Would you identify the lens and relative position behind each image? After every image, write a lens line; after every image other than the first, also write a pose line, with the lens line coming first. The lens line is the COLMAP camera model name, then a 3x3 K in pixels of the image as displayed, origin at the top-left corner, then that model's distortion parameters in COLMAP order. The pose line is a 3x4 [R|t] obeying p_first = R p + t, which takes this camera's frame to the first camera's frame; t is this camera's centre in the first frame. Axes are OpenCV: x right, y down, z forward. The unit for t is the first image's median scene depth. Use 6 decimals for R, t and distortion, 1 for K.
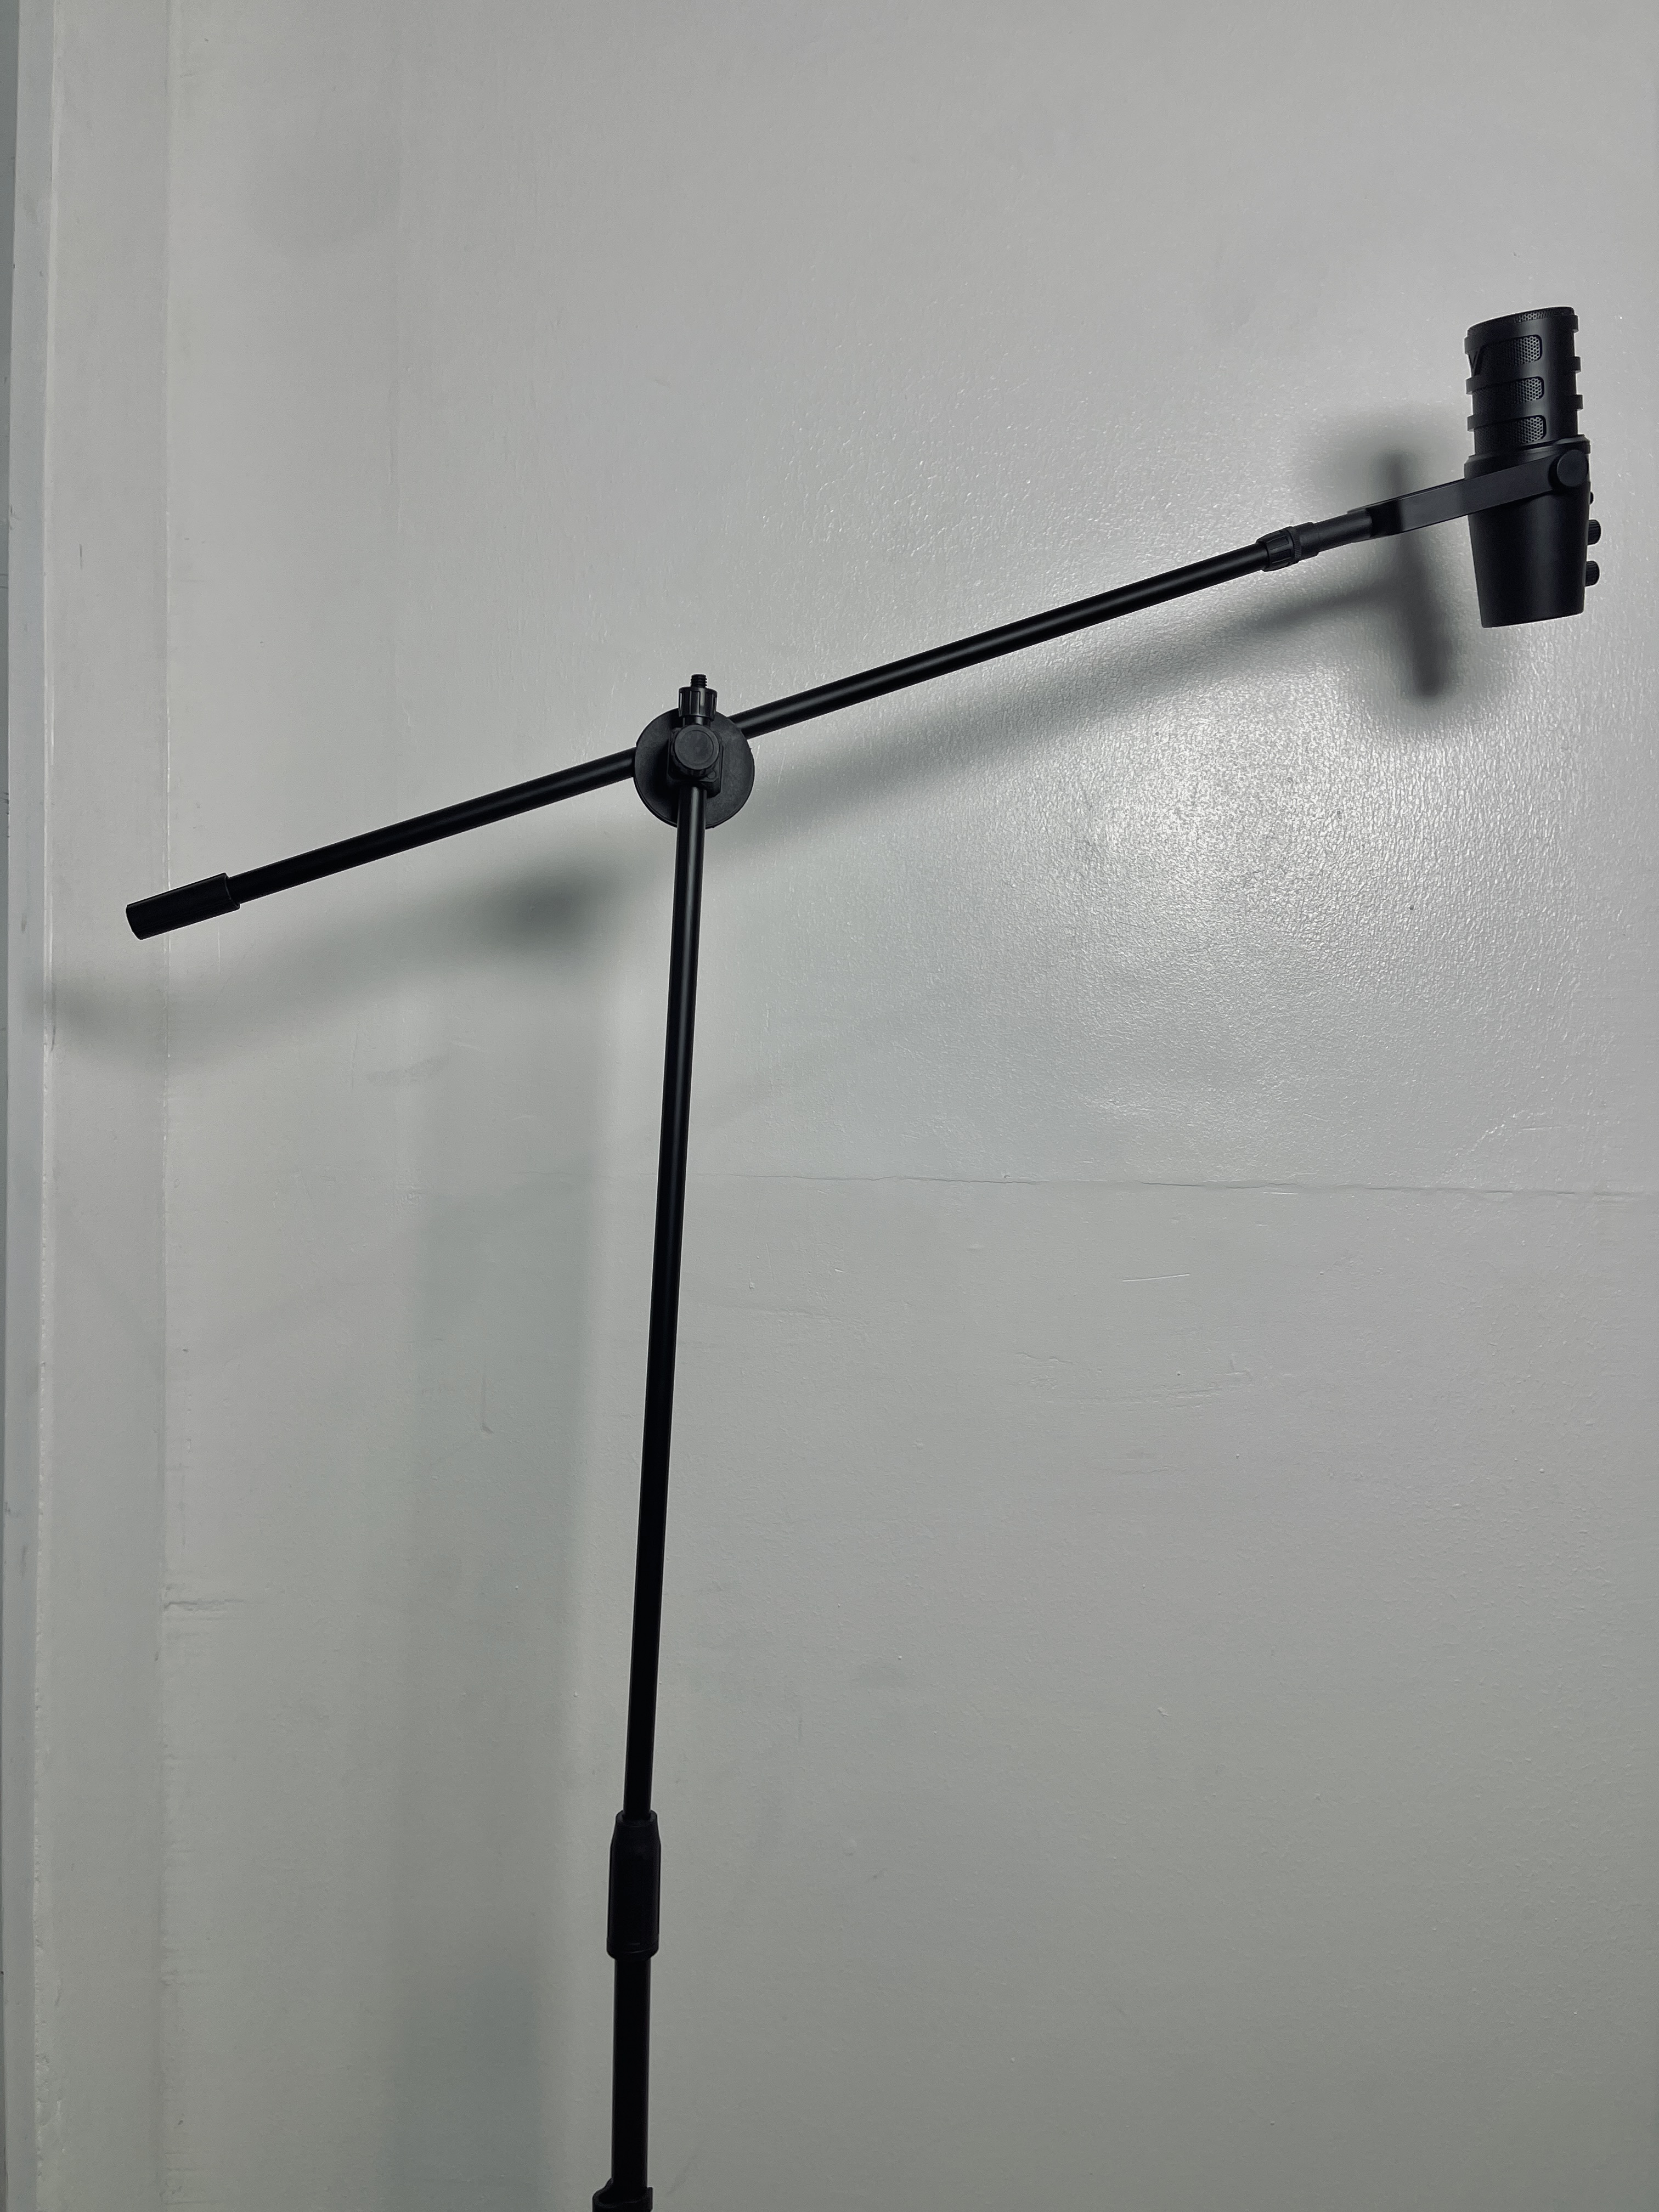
lens RADIAL K [[1659.2, 0, 833.4], [0, 1659.2, 1125.3], [0, 0, 1]] dist [0.063280, -0.091634]
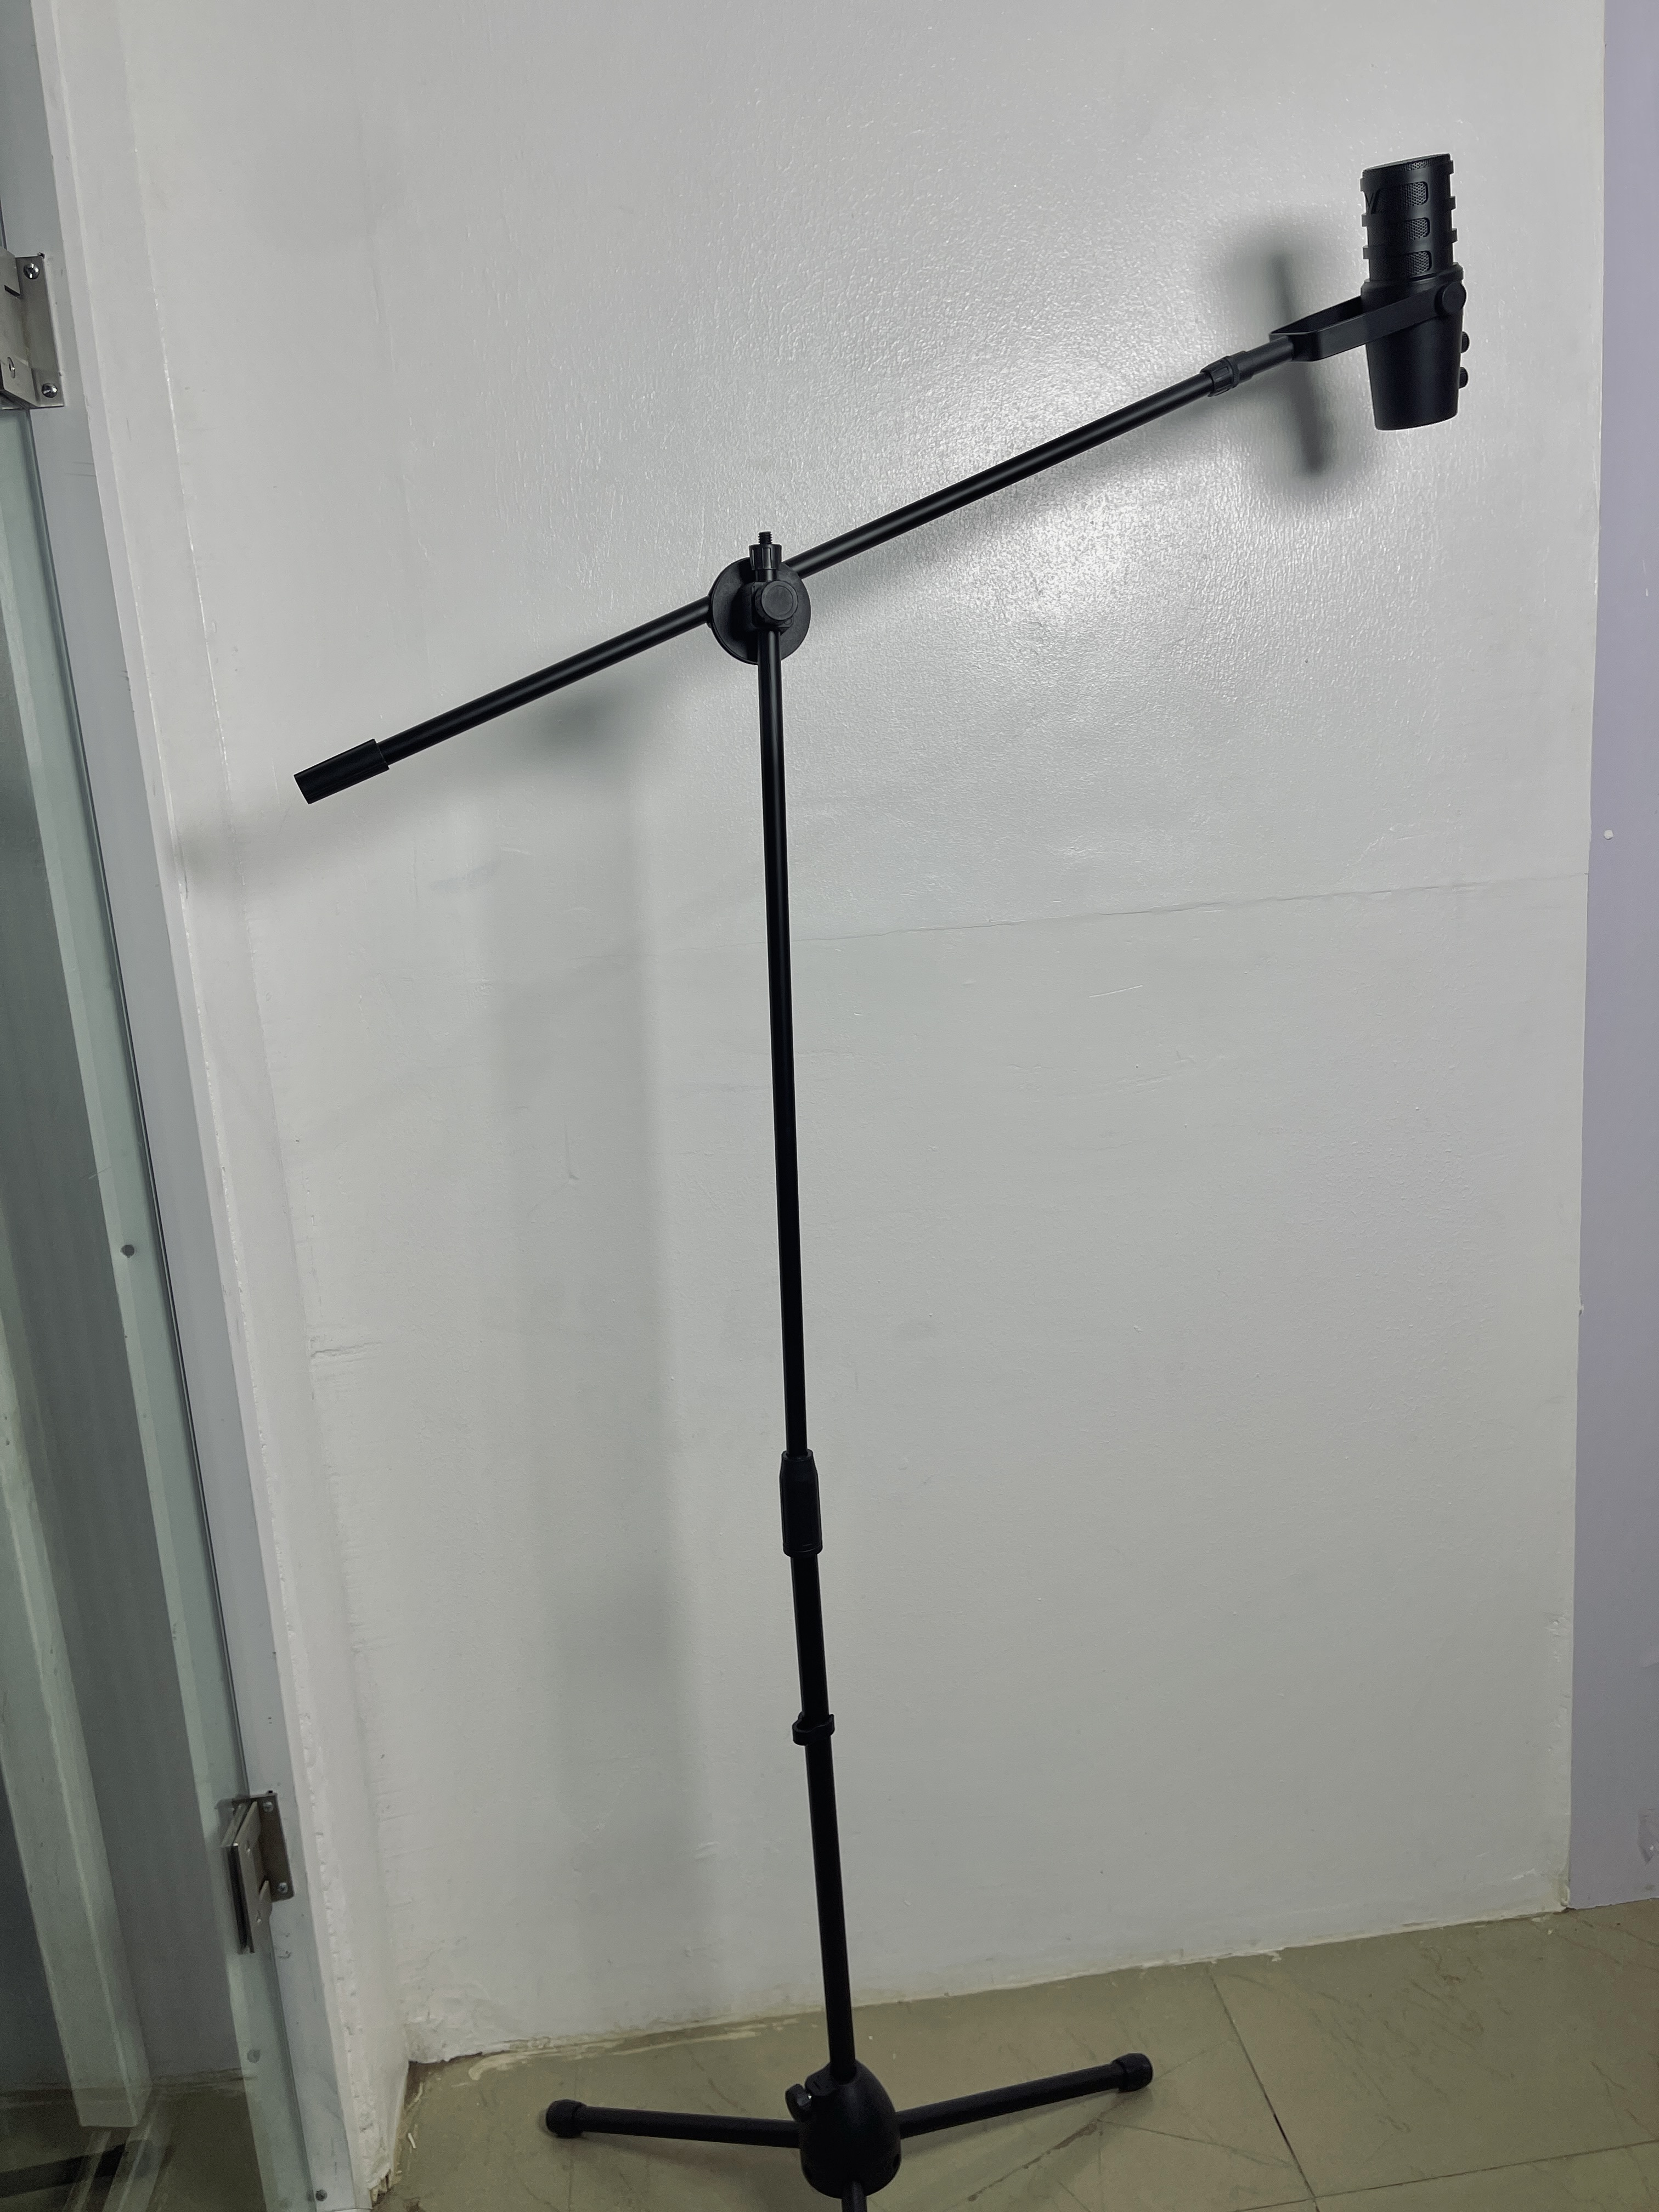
lens RADIAL K [[1659.2, 0, 828.4], [0, 1659.2, 1123.6], [0, 0, 1]] dist [0.063280, -0.091634]
pose [[0.984589, -0.116142, 0.130750, -0.184737], [0.090078, 0.977627, 0.190084, -0.064025], [-0.149901, -0.175377, 0.973022, -0.170908]]
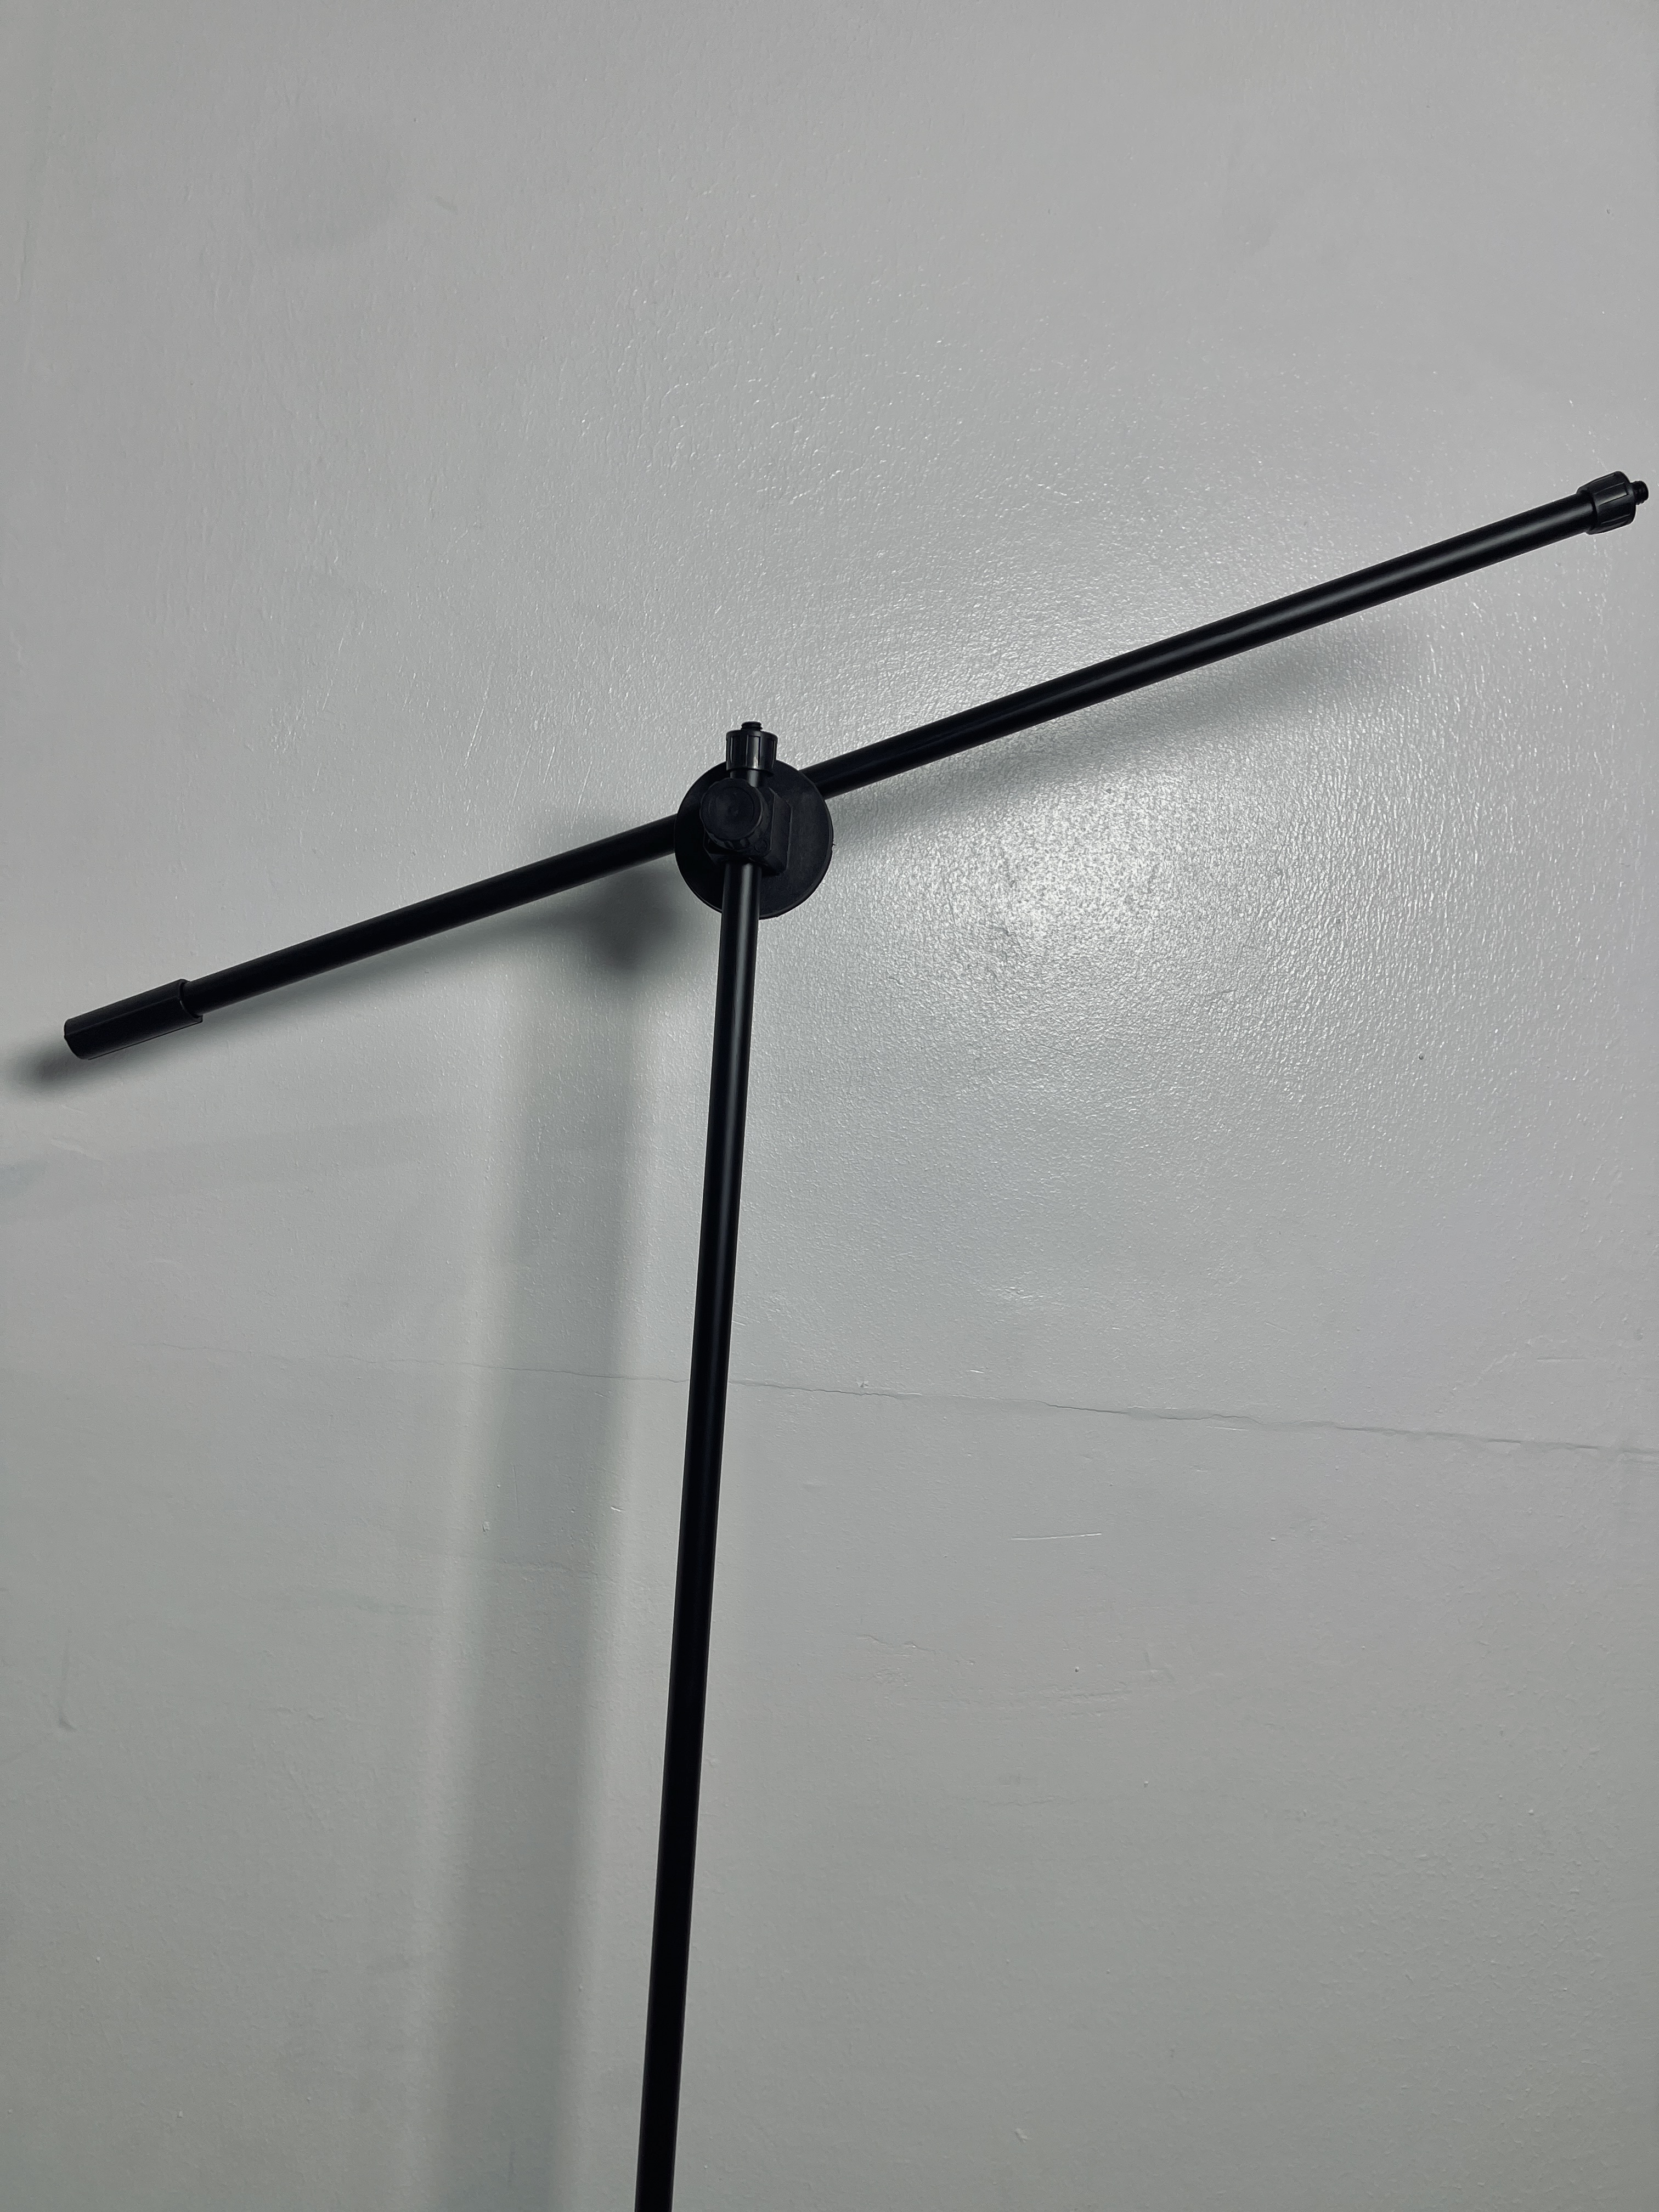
lens RADIAL K [[1659.2, 0, 830.9], [0, 1659.2, 1134.9], [0, 0, 1]] dist [0.063280, -0.091634]
pose [[0.985187, 0.069292, 0.156858, -0.028948], [-0.068681, 0.997595, -0.009322, -0.069739], [-0.157127, -0.001589, 0.987577, 0.299879]]
